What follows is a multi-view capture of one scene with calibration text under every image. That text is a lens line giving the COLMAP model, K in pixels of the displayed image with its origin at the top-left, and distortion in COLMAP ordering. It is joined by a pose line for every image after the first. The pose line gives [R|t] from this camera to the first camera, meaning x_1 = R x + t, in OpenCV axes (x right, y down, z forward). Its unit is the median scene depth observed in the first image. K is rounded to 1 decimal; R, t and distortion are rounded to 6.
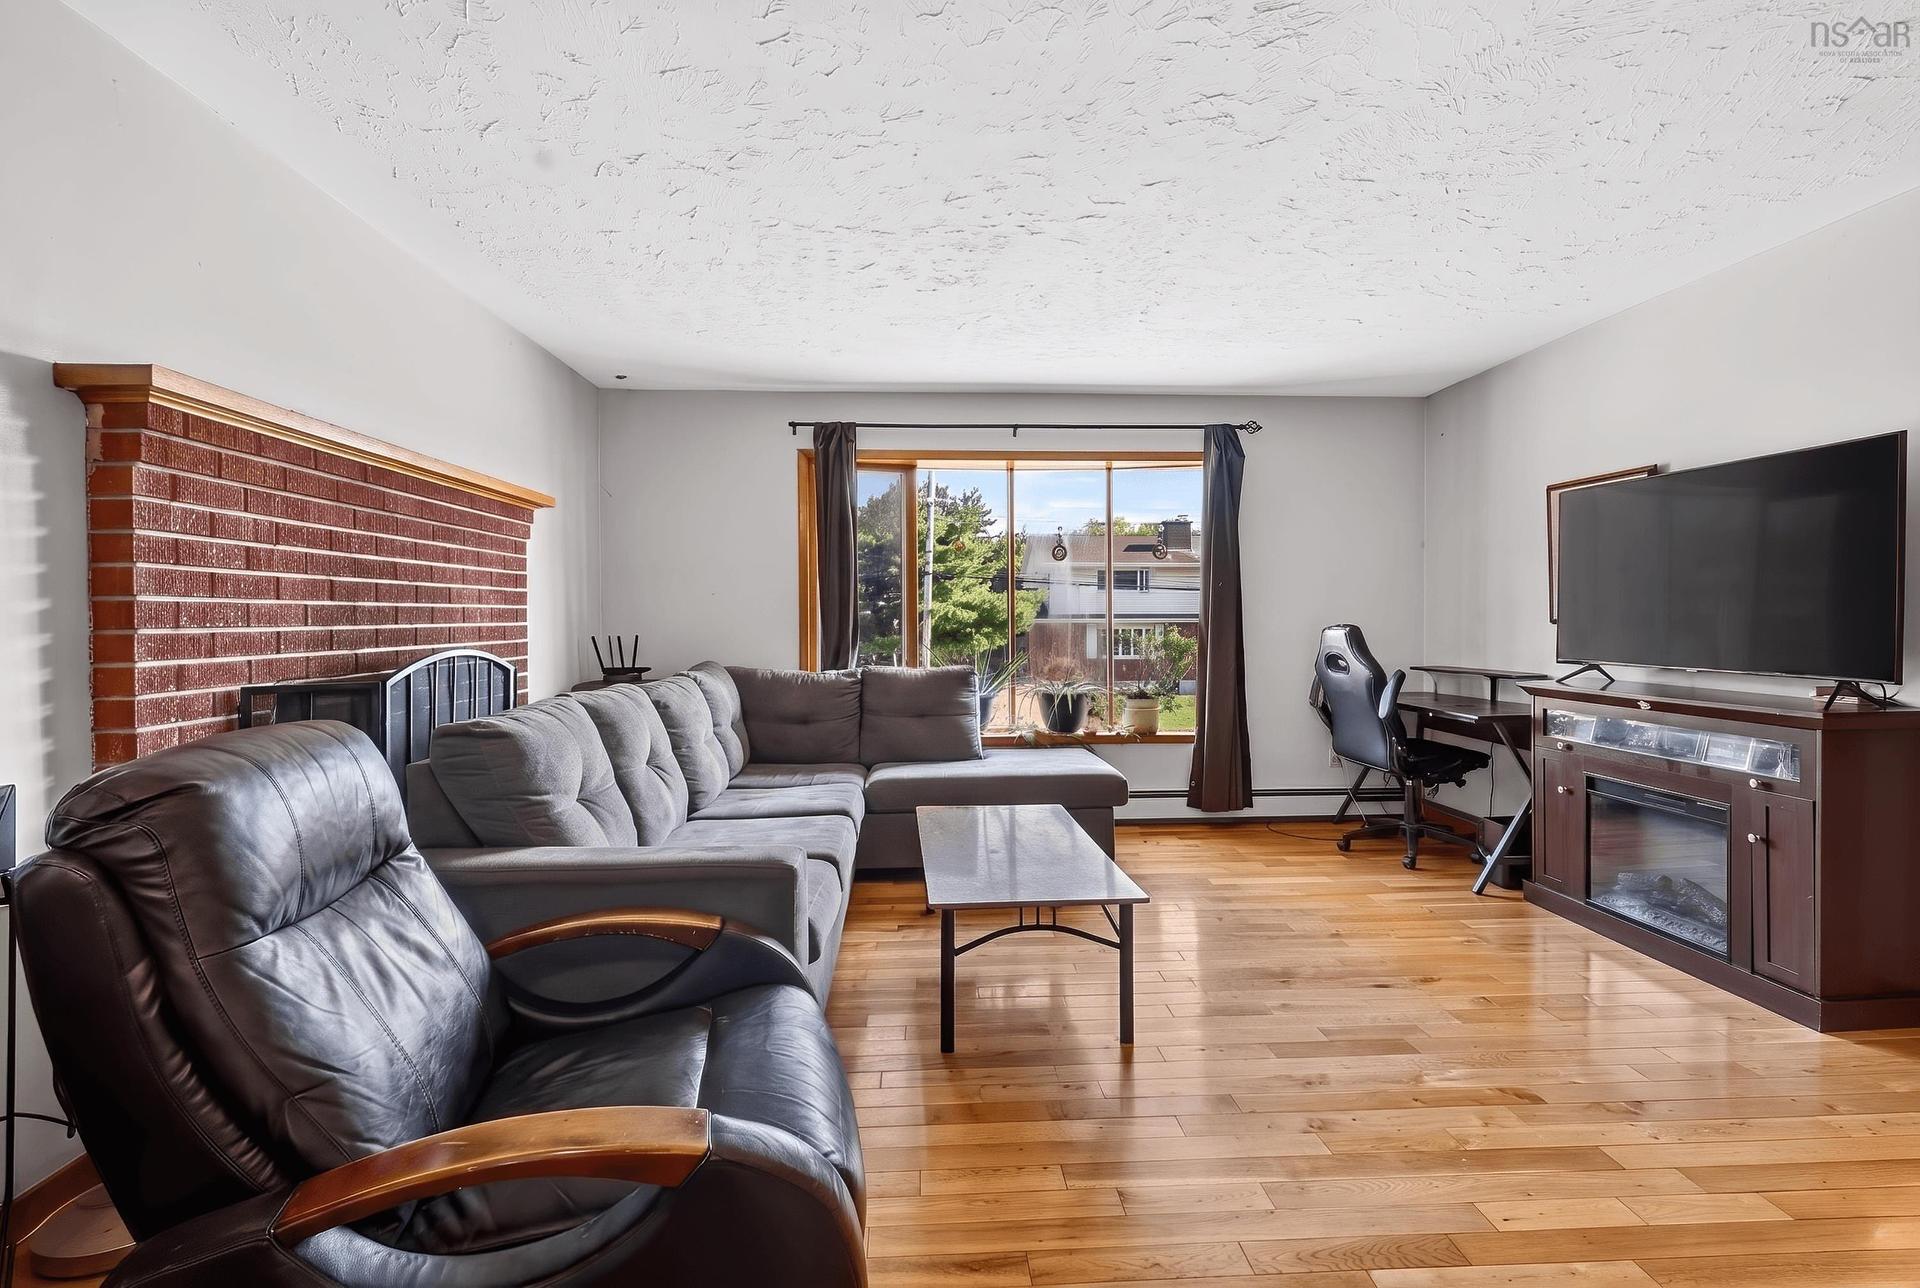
lens RADIAL K [[865.0, 0, 944.7], [0, 865.0, 651.3], [0, 0, 1]] dist [0.002332, 0.000215]
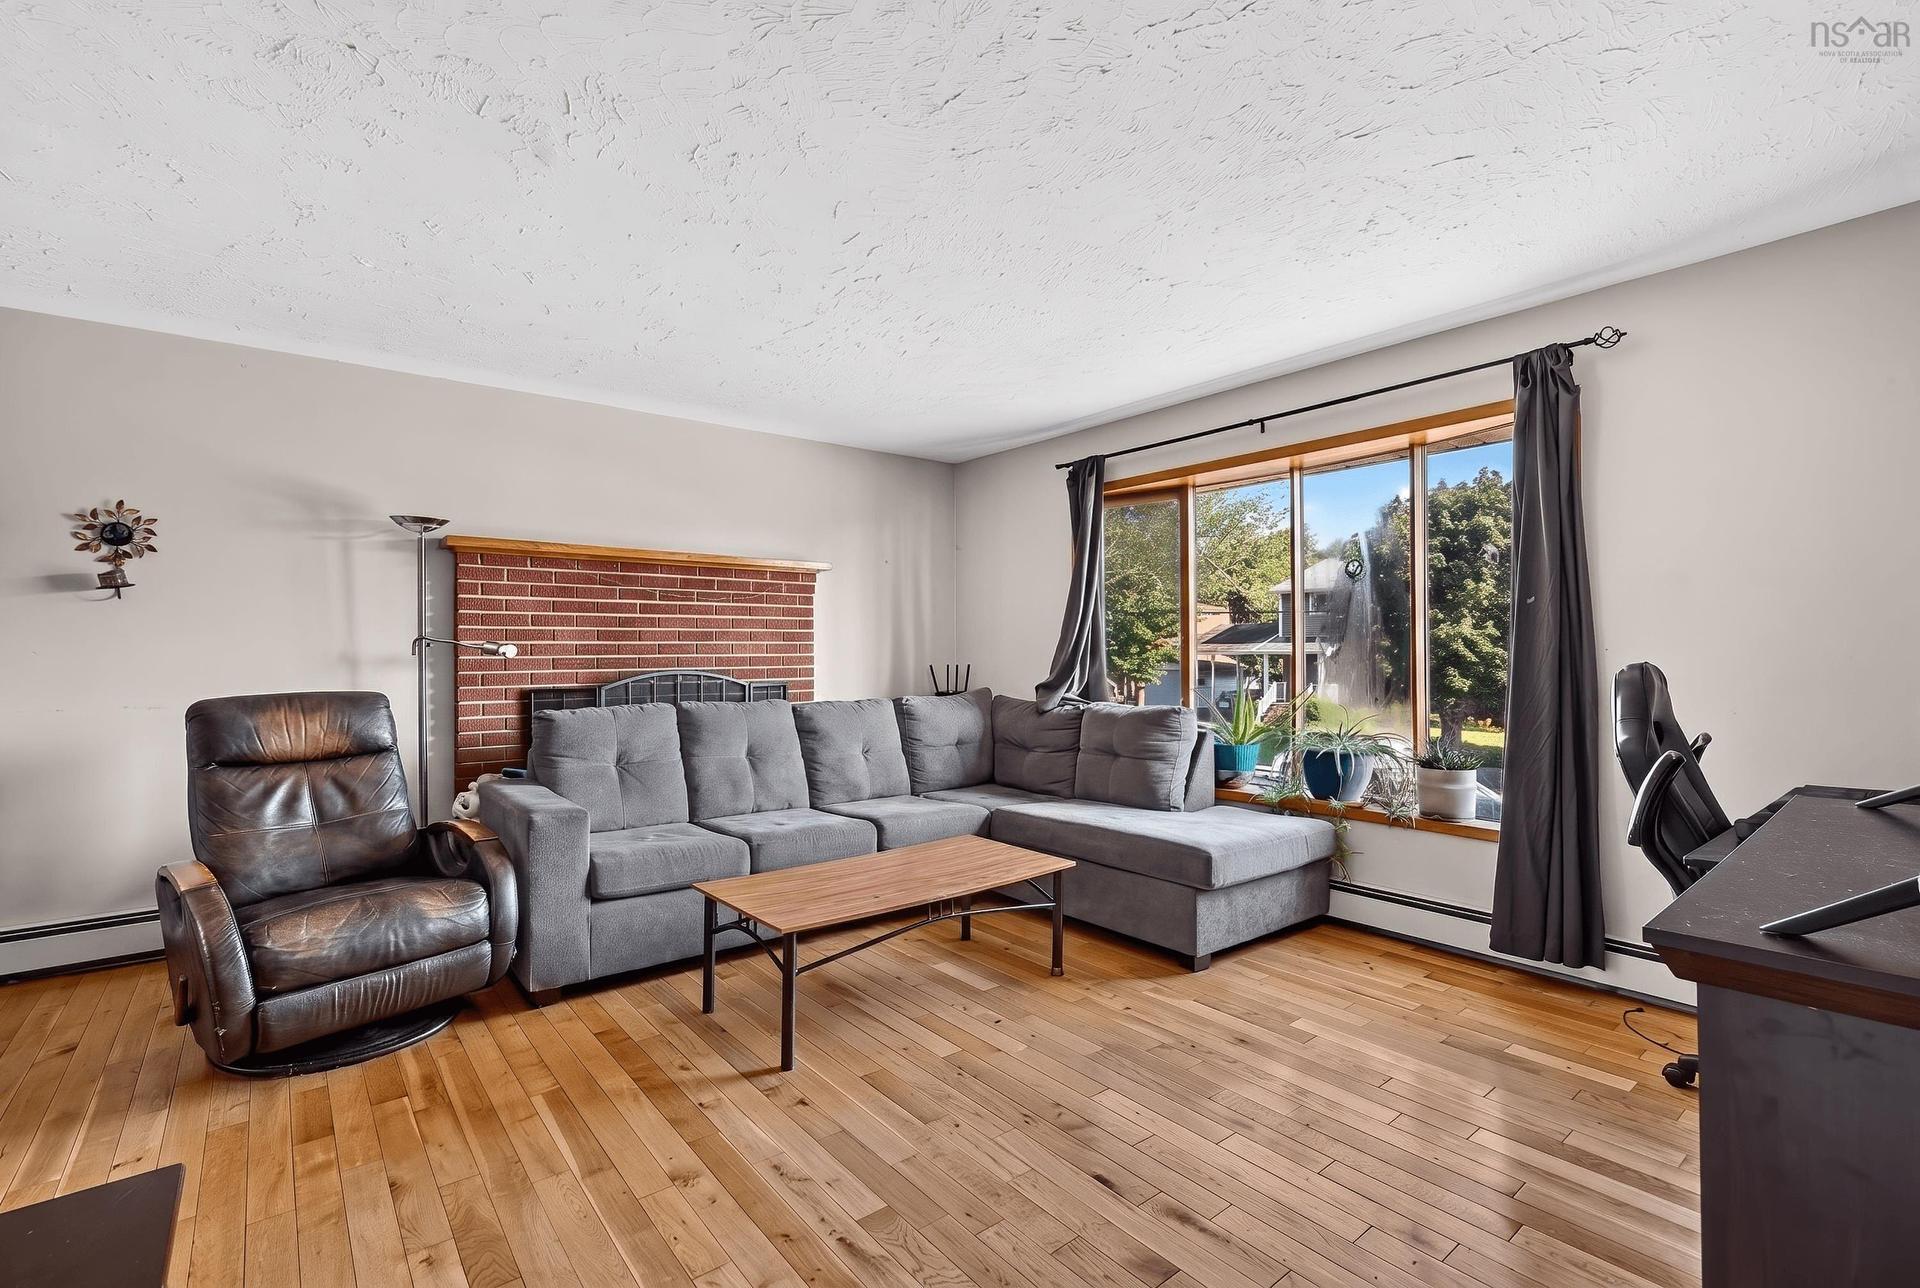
lens RADIAL K [[865.0, 0, 944.7], [0, 865.0, 651.3], [0, 0, 1]] dist [0.002332, 0.000215]
pose [[0.582842, 0.001126, -0.812585, 0.676782], [-0.031719, 0.999268, -0.021366, -0.013470], [0.811967, 0.038227, 0.582451, 0.322918]]
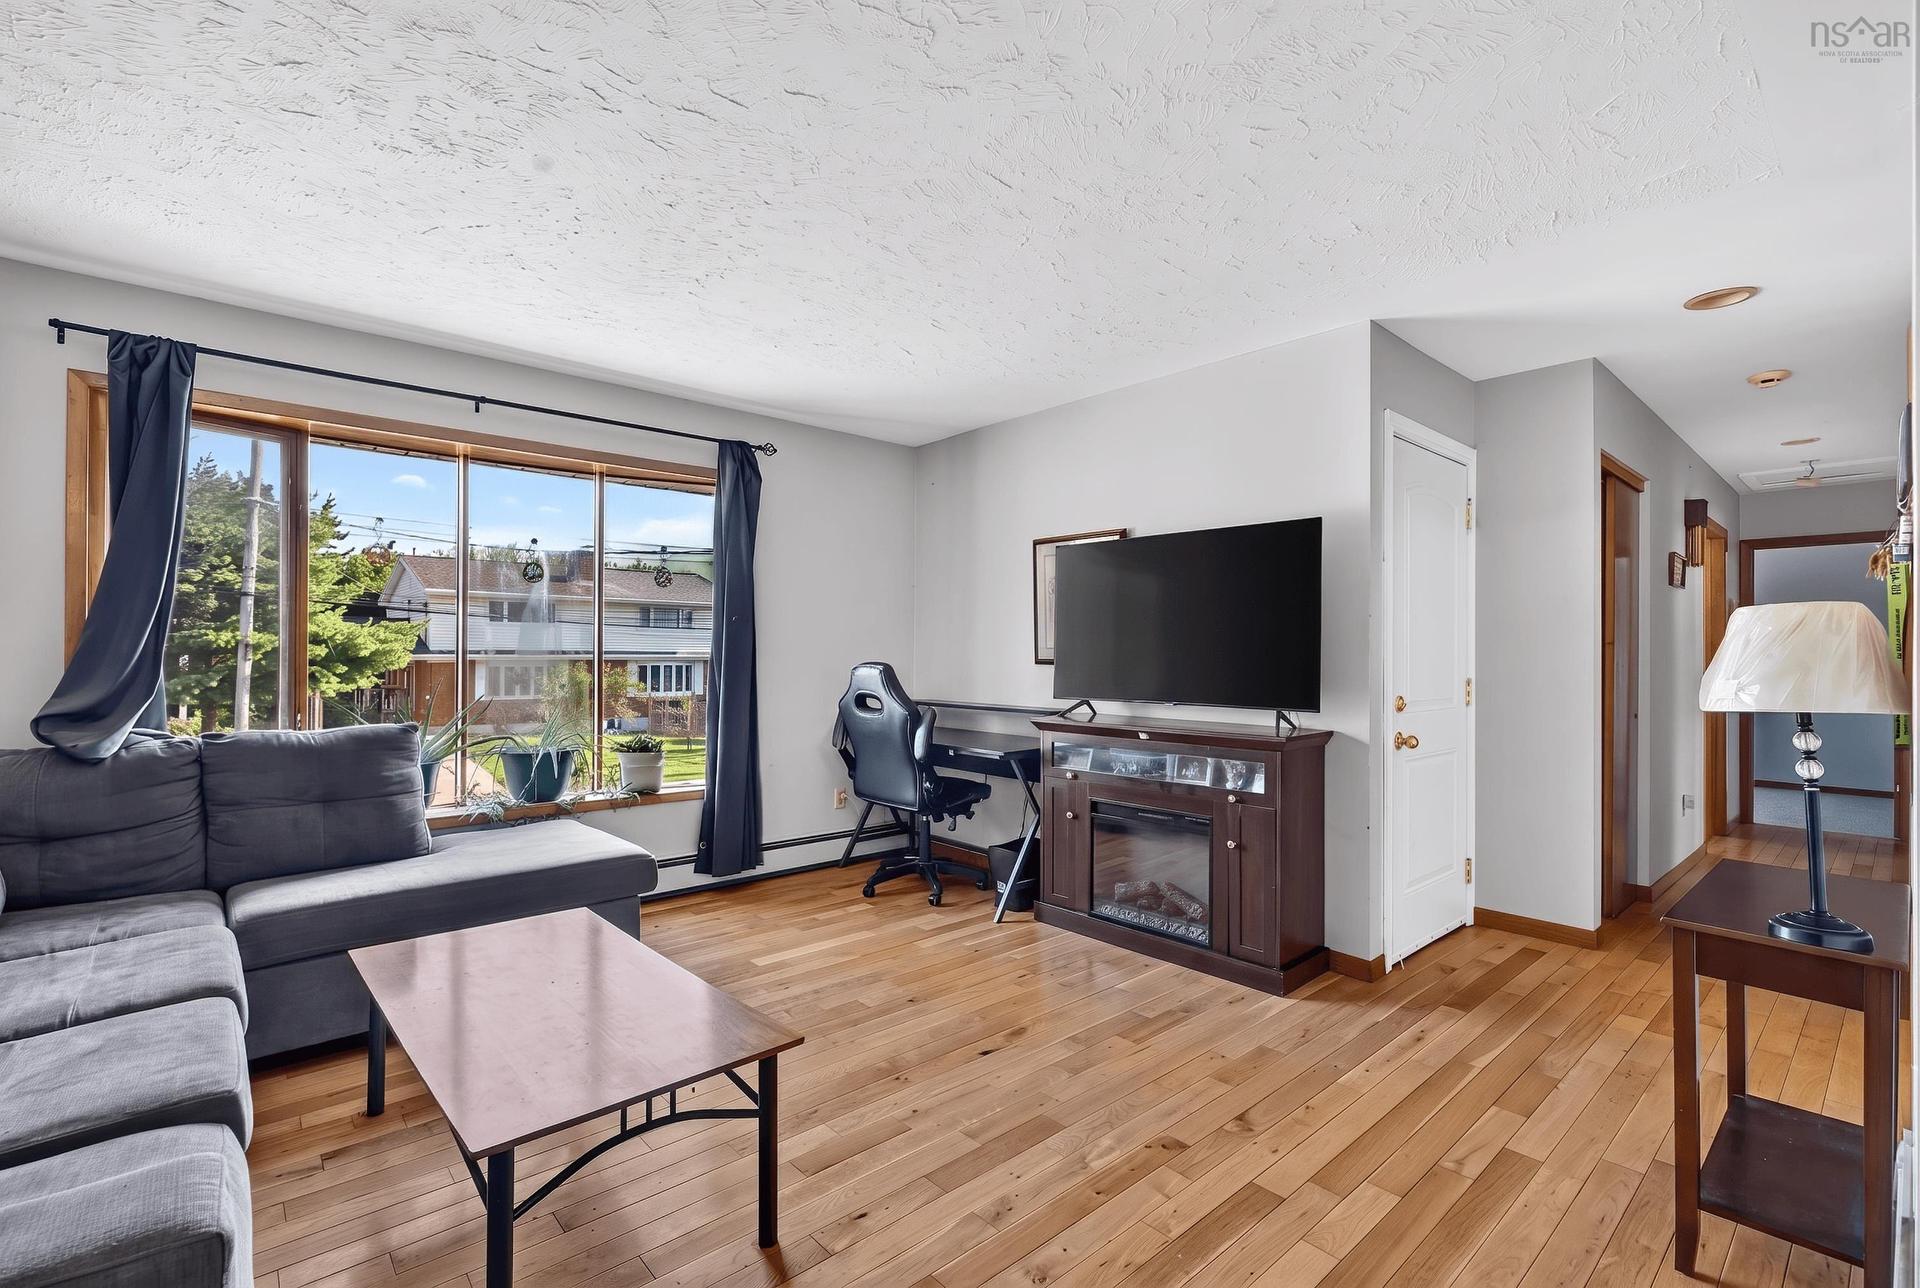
lens RADIAL K [[856.9, 0, 937.8], [0, 856.9, 658.5], [0, 0, 1]] dist [0.003118, 0.000067]
pose [[0.784900, 0.002529, 0.619617, -0.074953], [0.018568, 0.999447, -0.027601, -0.009495], [-0.619344, 0.033169, 0.784419, 0.198859]]
